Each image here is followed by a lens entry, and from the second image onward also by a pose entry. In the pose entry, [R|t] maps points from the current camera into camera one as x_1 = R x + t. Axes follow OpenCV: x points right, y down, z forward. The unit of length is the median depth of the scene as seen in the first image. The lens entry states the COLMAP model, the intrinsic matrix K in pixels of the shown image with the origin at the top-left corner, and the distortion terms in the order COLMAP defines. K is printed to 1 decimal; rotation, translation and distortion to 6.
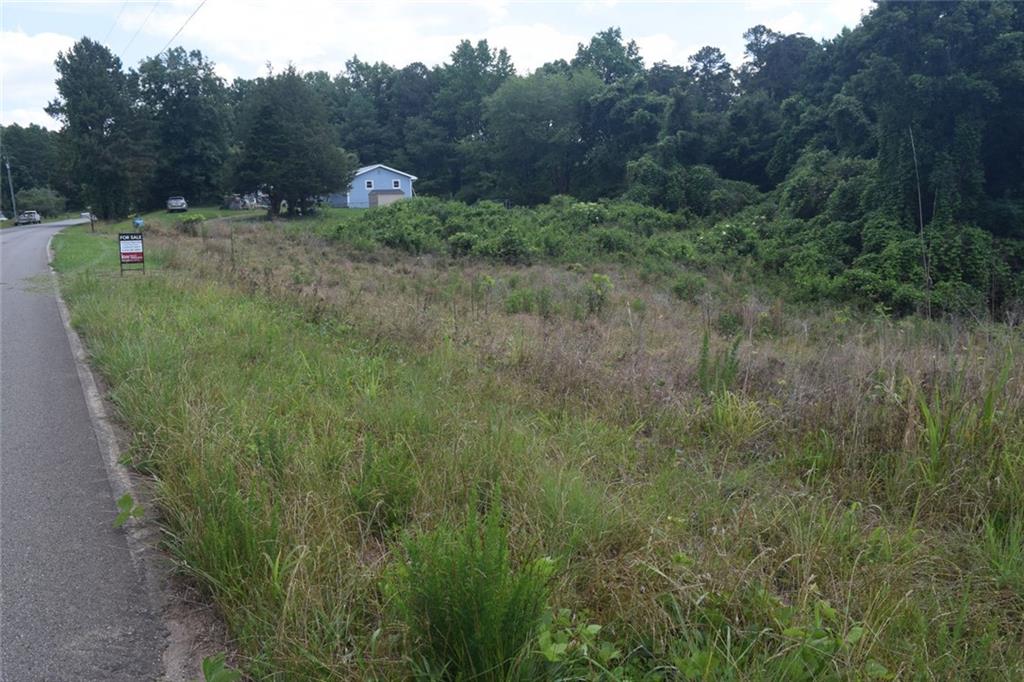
lens RADIAL K [[805.2, 0, 507.3], [0, 805.2, 338.5], [0, 0, 1]] dist [-0.097623, 0.026694]
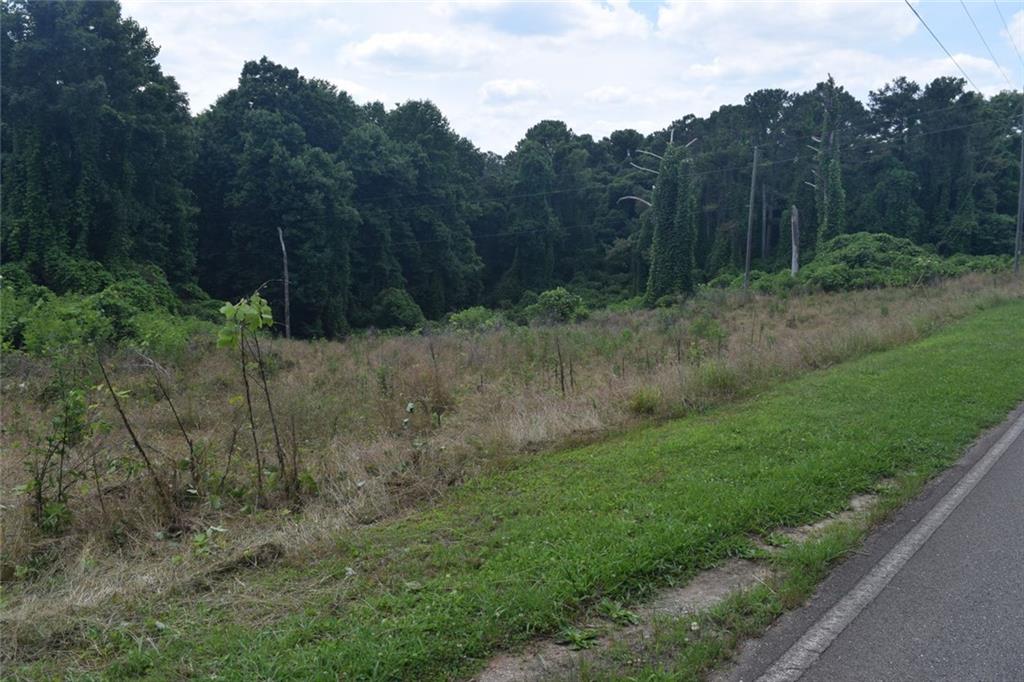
lens RADIAL K [[805.2, 0, 507.3], [0, 805.2, 338.5], [0, 0, 1]] dist [-0.097623, 0.026694]
pose [[-0.342363, -0.108586, 0.933272, -0.490059], [0.146138, 0.975057, 0.167057, -0.135288], [-0.928133, 0.193581, -0.317955, 0.806840]]
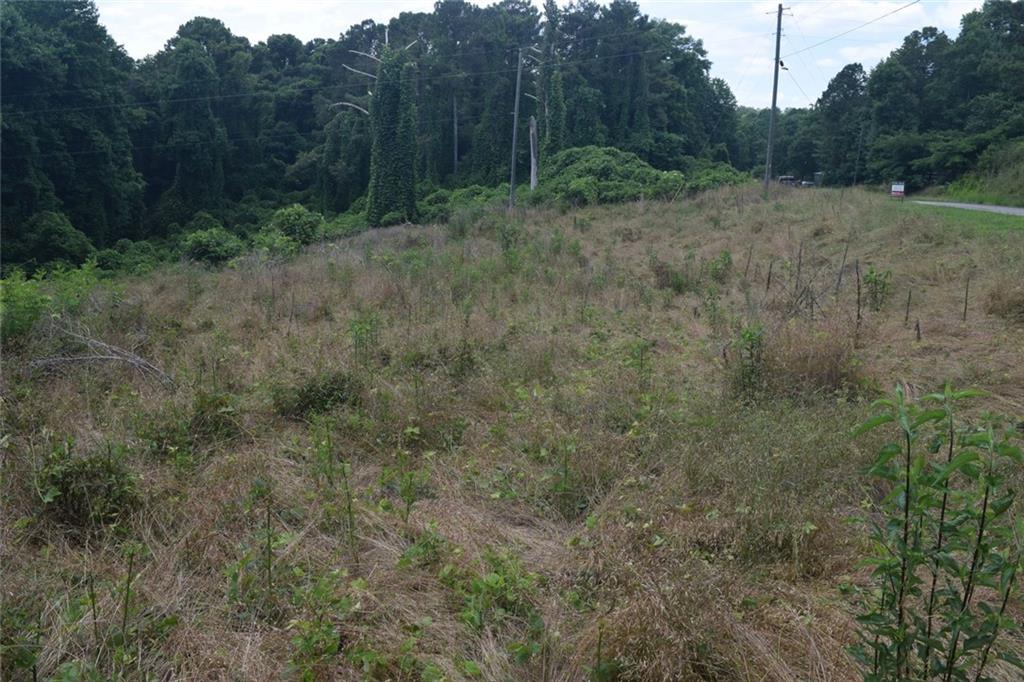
lens RADIAL K [[805.2, 0, 507.3], [0, 805.2, 338.5], [0, 0, 1]] dist [-0.097623, 0.026694]
pose [[-0.721423, -0.155666, 0.674772, -0.324419], [0.092933, 0.943830, 0.317094, -0.134662], [-0.686231, 0.291468, -0.666433, 0.873601]]
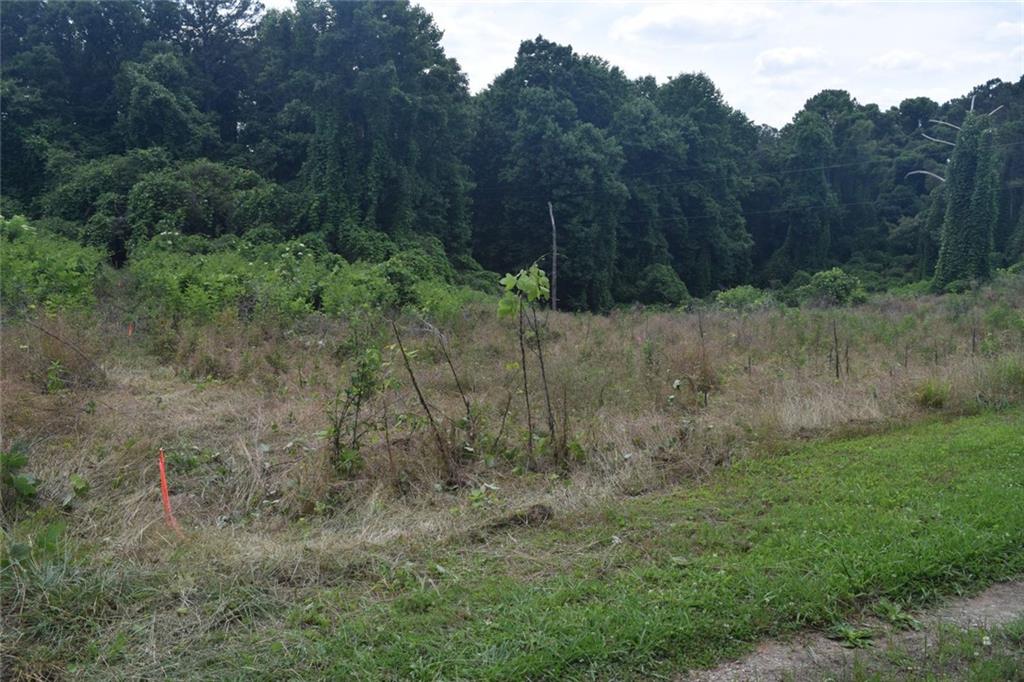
lens RADIAL K [[805.2, 0, 507.3], [0, 805.2, 338.5], [0, 0, 1]] dist [-0.097623, 0.026694]
pose [[-0.023425, -0.146078, 0.988996, -0.490304], [0.151697, 0.977293, 0.147942, -0.135413], [-0.988149, 0.153494, -0.000733, 0.809112]]
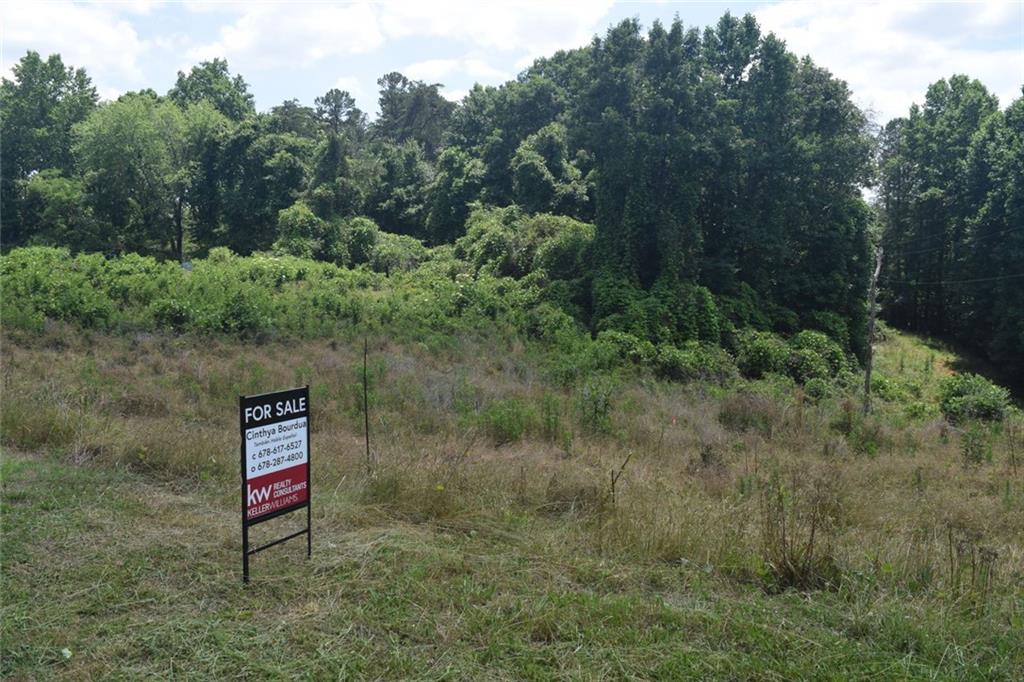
lens RADIAL K [[813.5, 0, 507.1], [0, 813.5, 338.9], [0, 0, 1]] dist [-0.097083, 0.028170]
pose [[0.846268, -0.035733, 0.531557, -0.157600], [0.070659, 0.996462, -0.045506, -0.038489], [-0.528050, 0.076070, 0.845799, 0.217615]]
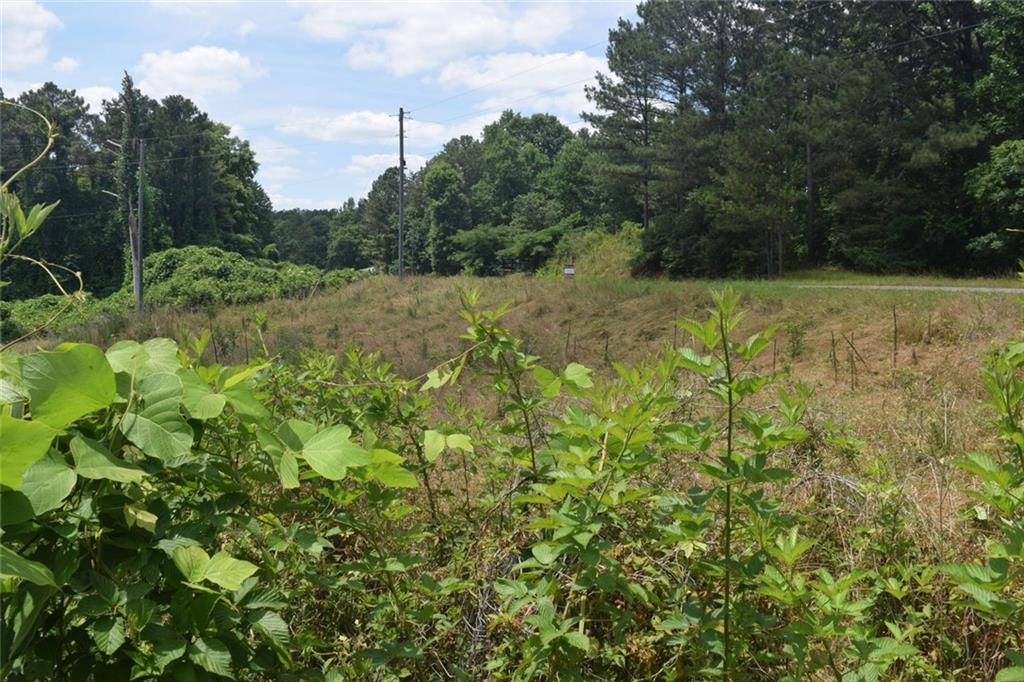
lens RADIAL K [[813.5, 0, 507.1], [0, 813.5, 338.9], [0, 0, 1]] dist [-0.097083, 0.028170]
pose [[-0.984079, -0.004319, 0.177678, -0.198600], [0.038394, 0.970934, 0.236247, -0.136554], [-0.173534, 0.239308, -0.955310, 0.921817]]
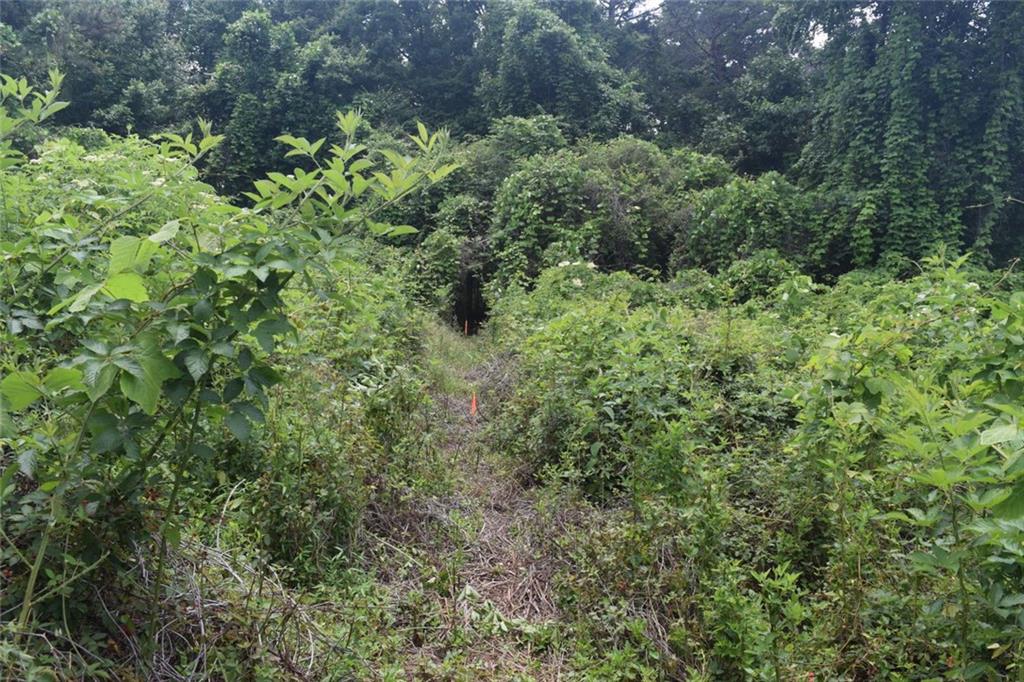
lens RADIAL K [[805.2, 0, 507.3], [0, 805.2, 338.5], [0, 0, 1]] dist [-0.097623, 0.026694]
pose [[0.374466, -0.054484, 0.925639, -0.018007], [0.139713, 0.990190, 0.001763, -0.143919], [-0.916655, 0.128663, 0.378404, 1.031576]]
